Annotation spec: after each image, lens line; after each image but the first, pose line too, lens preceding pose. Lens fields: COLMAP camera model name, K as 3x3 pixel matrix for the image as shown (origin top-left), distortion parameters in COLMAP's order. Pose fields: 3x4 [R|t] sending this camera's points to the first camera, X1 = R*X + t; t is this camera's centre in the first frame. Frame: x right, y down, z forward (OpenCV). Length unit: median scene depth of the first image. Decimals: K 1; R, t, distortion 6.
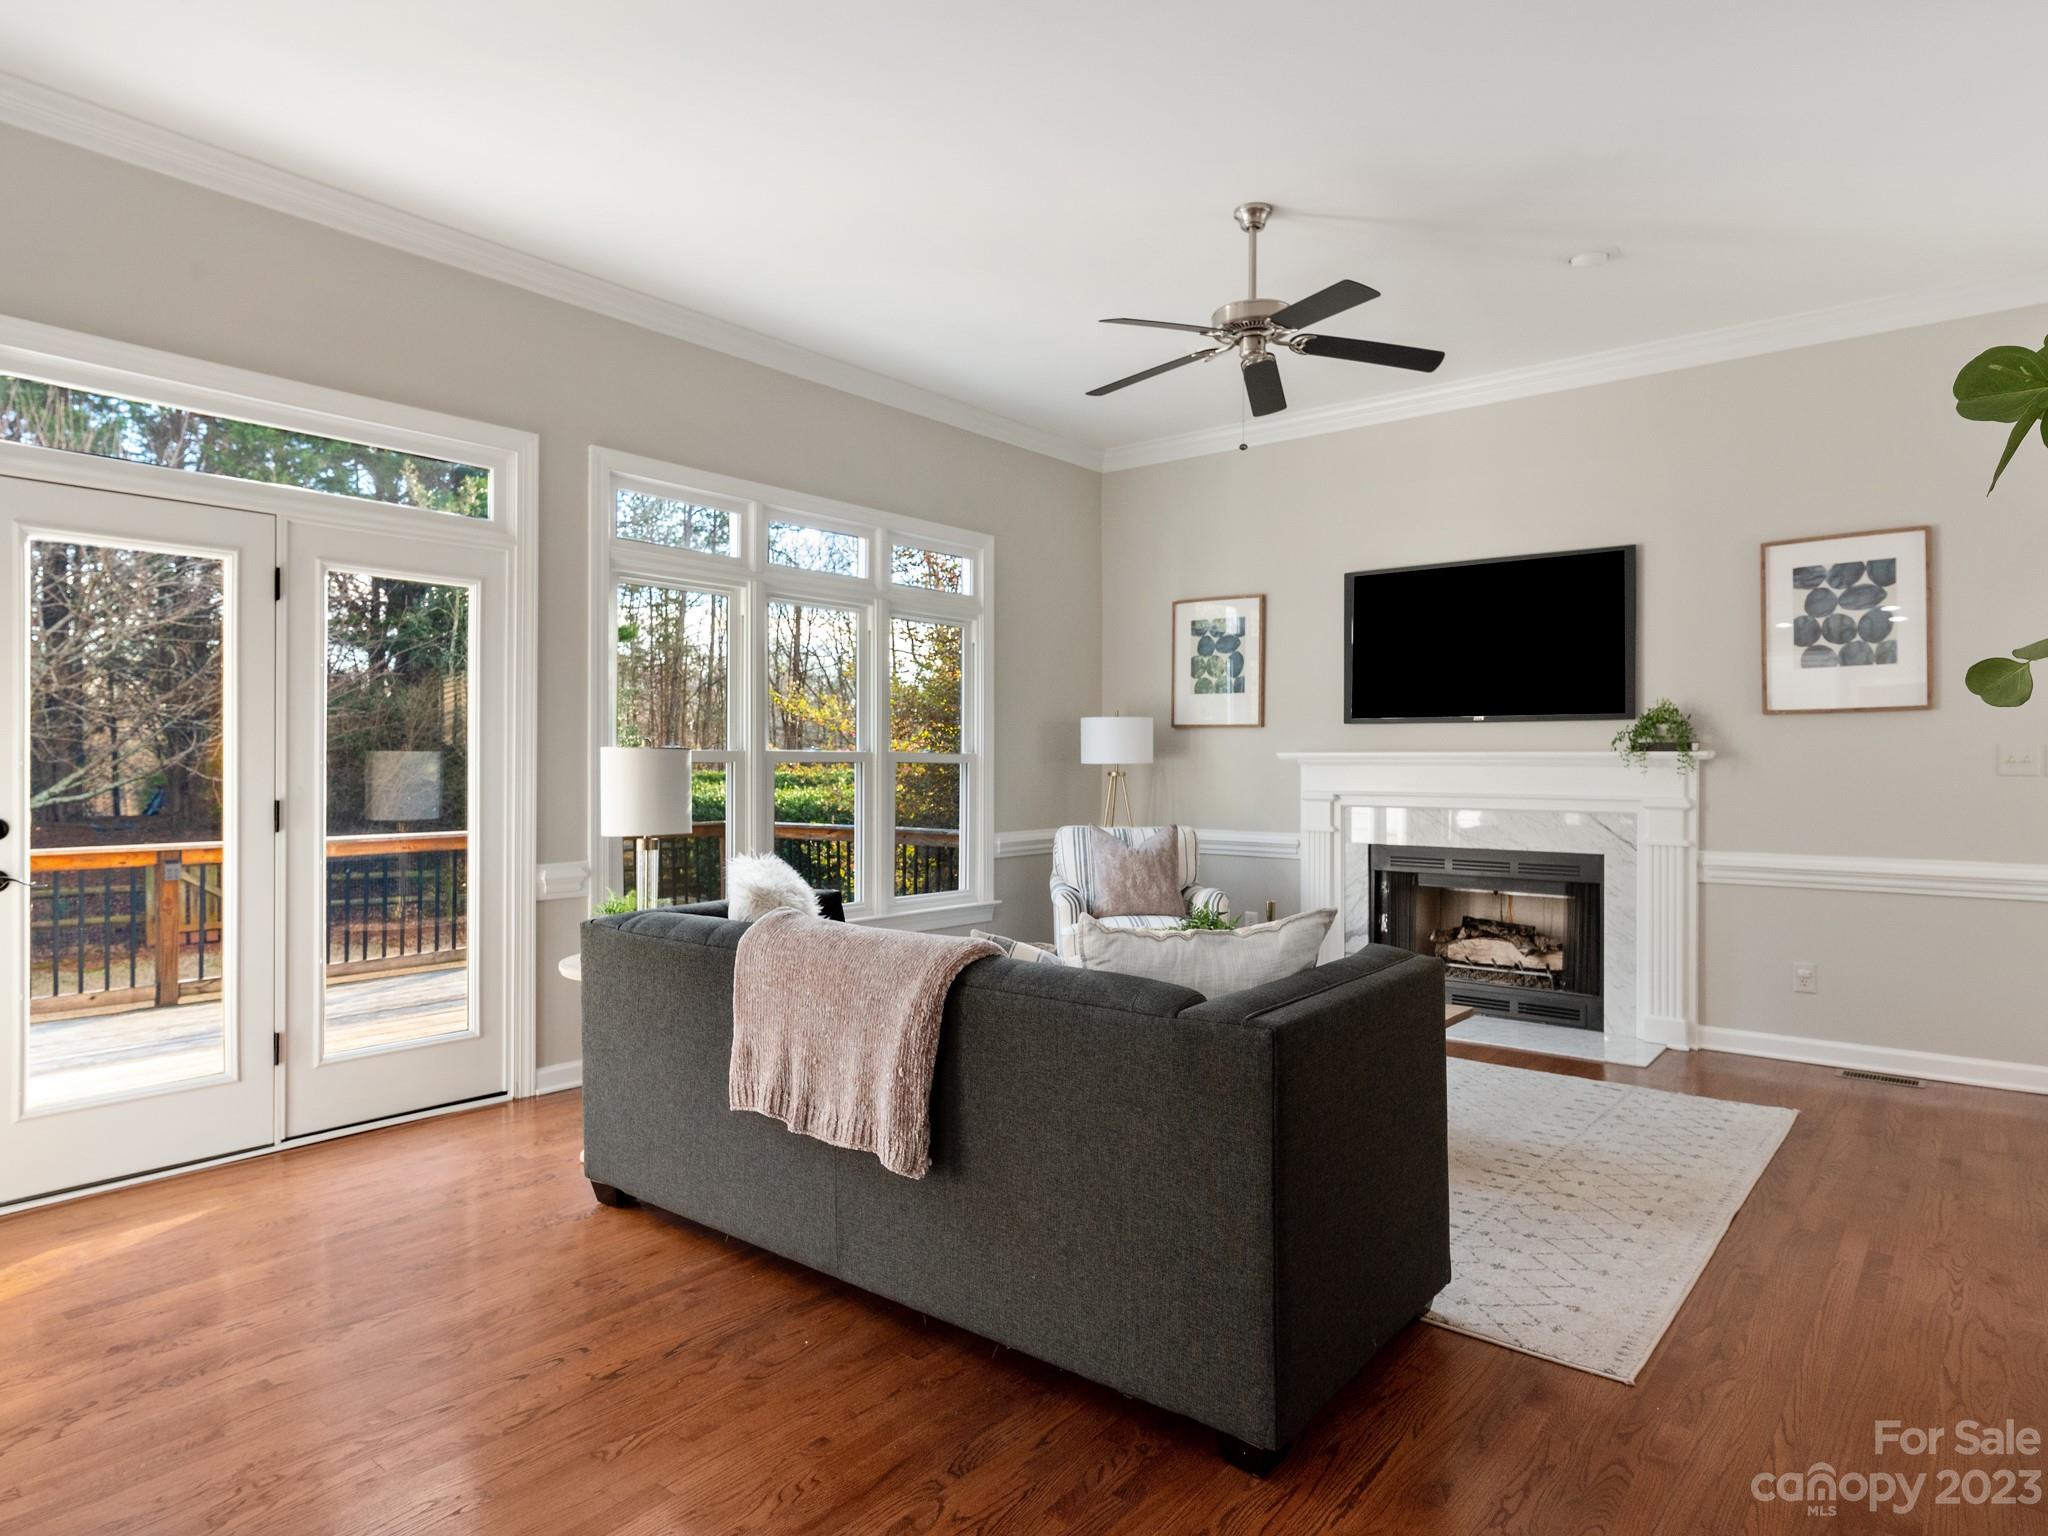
lens RADIAL K [[1206.4, 0, 1025.0], [0, 1206.4, 764.0], [0, 0, 1]] dist [0.005482, 0.000130]
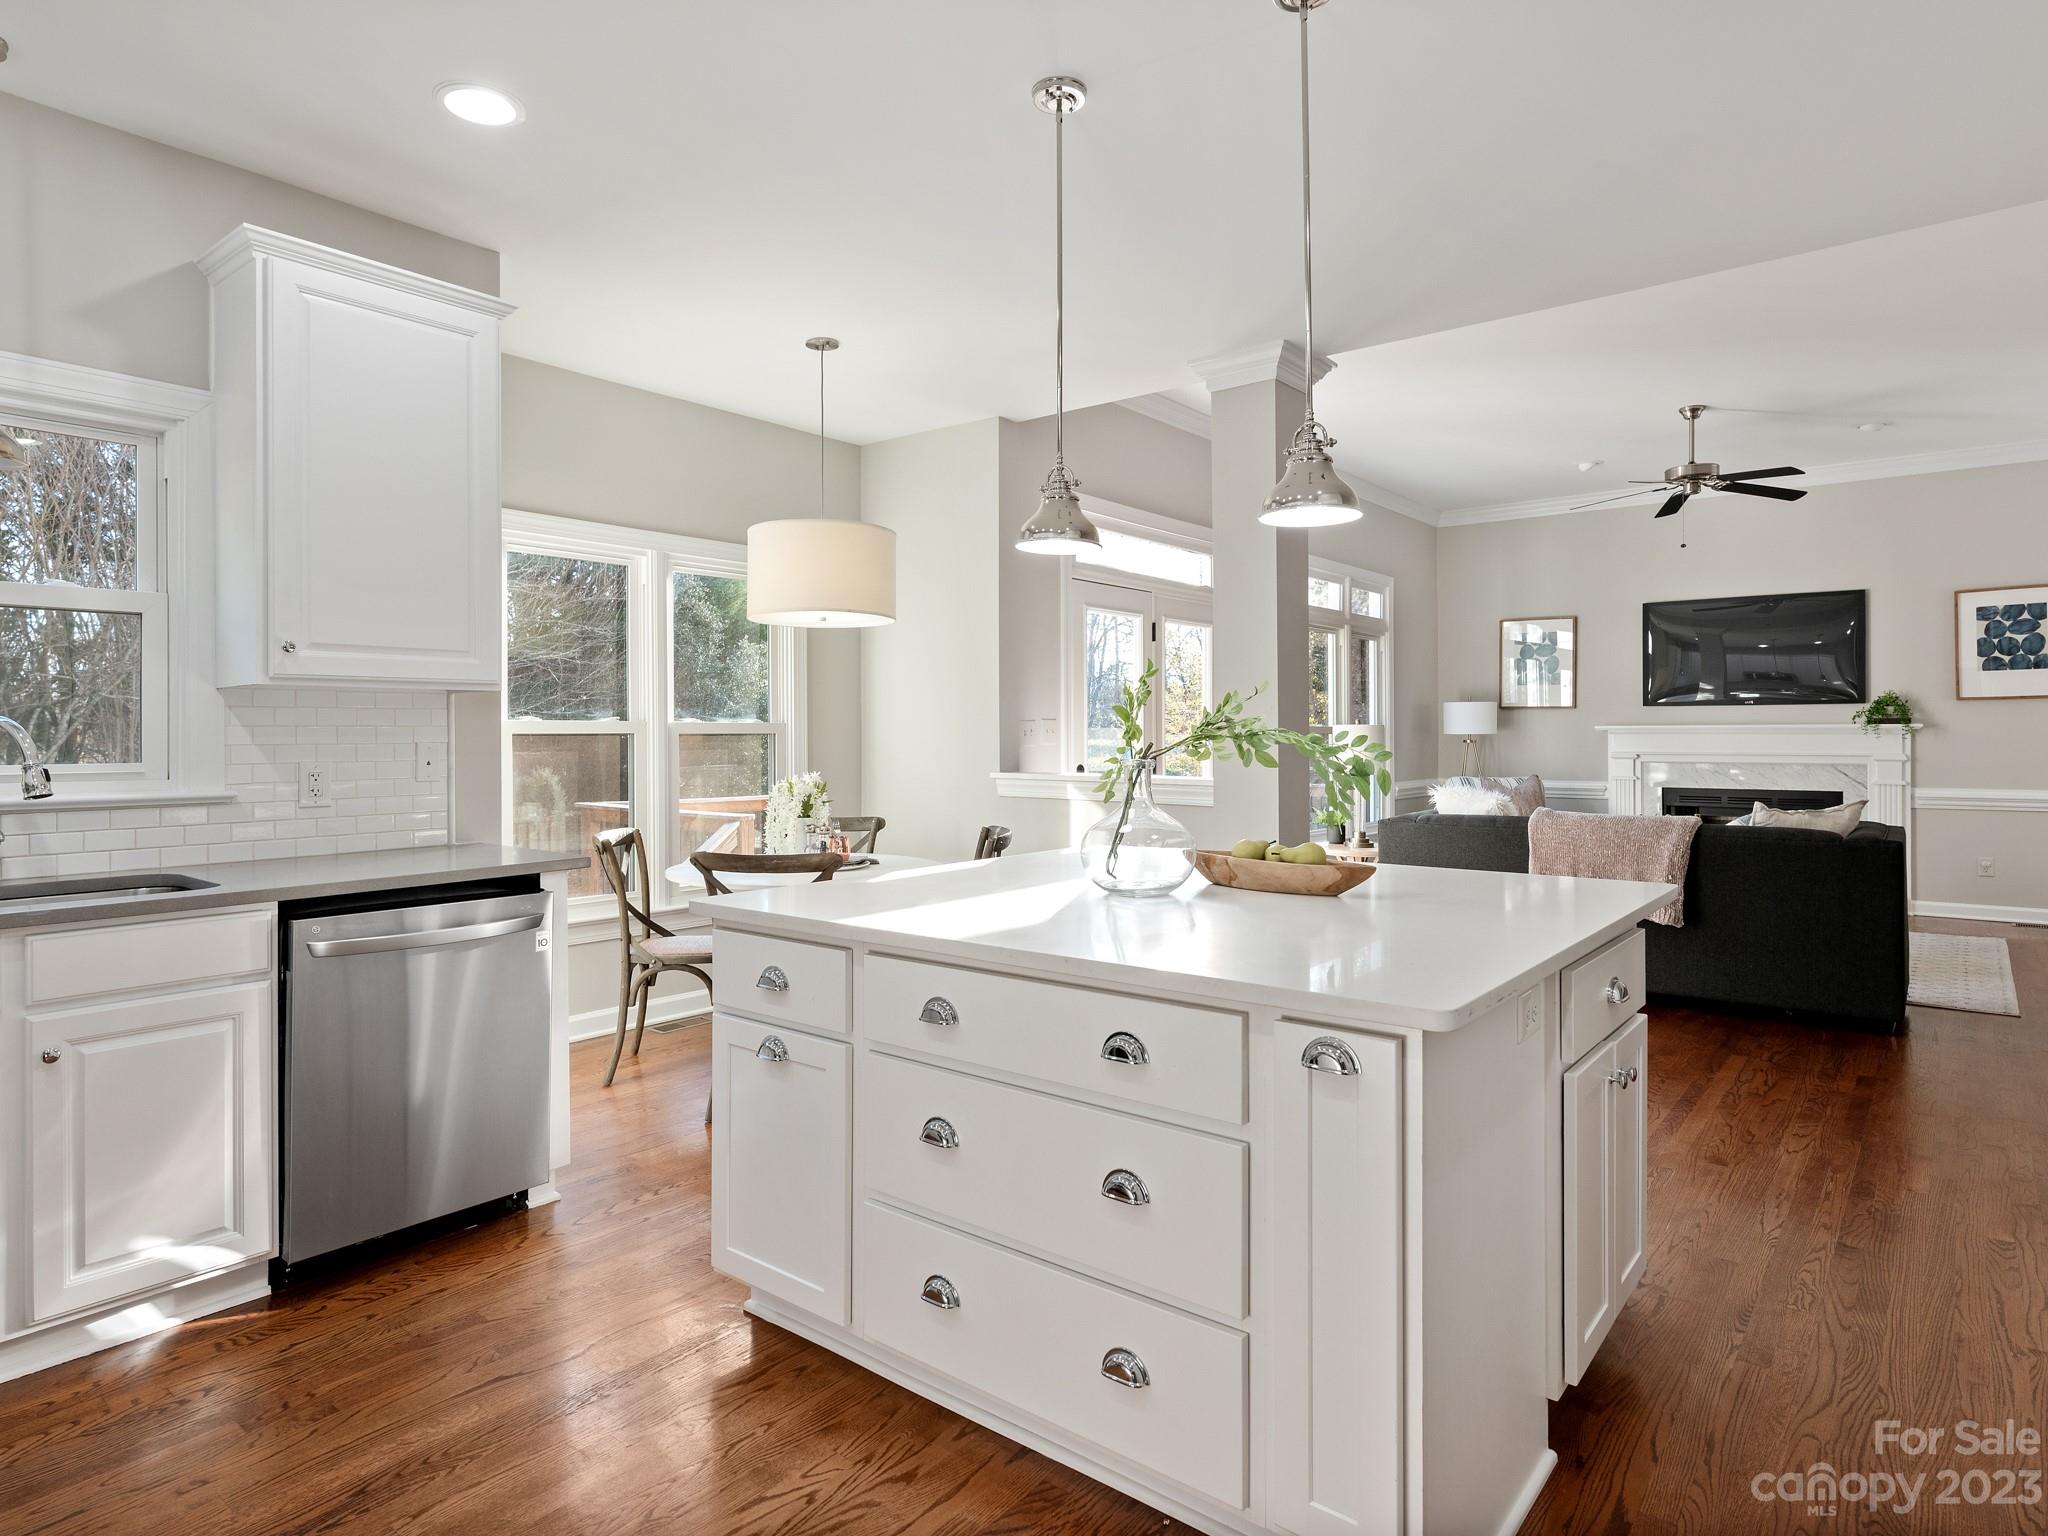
lens RADIAL K [[1166.6, 0, 1030.7], [0, 1166.6, 735.1], [0, 0, 1]] dist [0.002056, 0.000205]
pose [[0.999978, -0.005308, 0.004016, -0.590964], [0.005312, 0.999985, -0.001089, -0.000366], [-0.004010, 0.001110, 0.999991, -0.505622]]
